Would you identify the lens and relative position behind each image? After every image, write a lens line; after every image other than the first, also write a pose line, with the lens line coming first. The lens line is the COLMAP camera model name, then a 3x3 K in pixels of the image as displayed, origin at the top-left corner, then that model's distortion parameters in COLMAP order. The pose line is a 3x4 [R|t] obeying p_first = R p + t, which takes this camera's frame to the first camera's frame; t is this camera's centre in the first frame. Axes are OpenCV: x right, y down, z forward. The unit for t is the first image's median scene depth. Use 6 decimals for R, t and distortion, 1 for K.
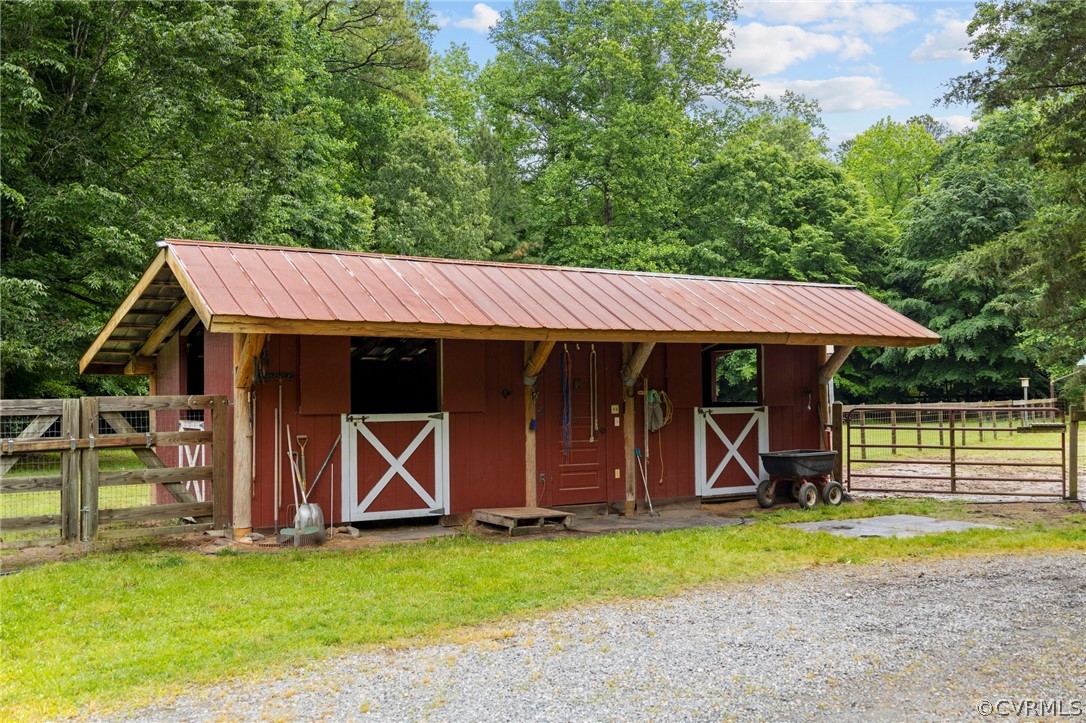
lens RADIAL K [[1205.3, 0, 543.0], [0, 1205.3, 361.5], [0, 0, 1]] dist [-0.000646, 0.015328]
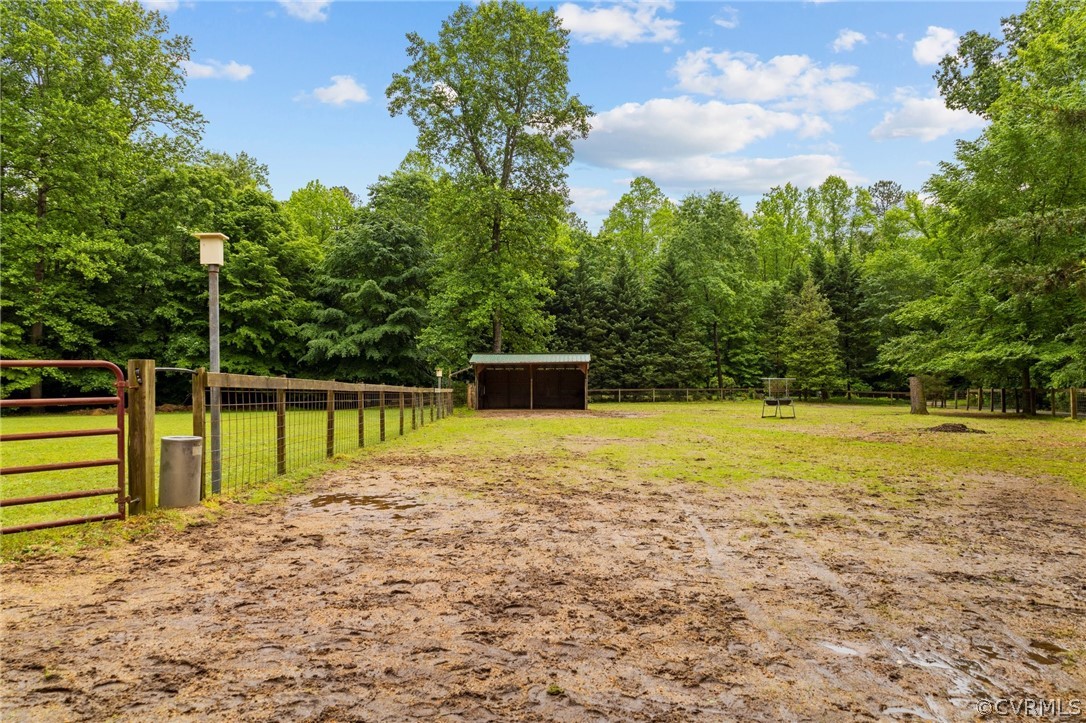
lens RADIAL K [[708.3, 0, 564.4], [0, 708.3, 359.9], [0, 0, 1]] dist [0.002474, -0.019244]
pose [[0.809351, 0.035934, 0.586225, 0.069475], [-0.026399, 0.999344, -0.024809, 0.012427], [-0.586732, 0.004603, 0.809768, 0.256181]]
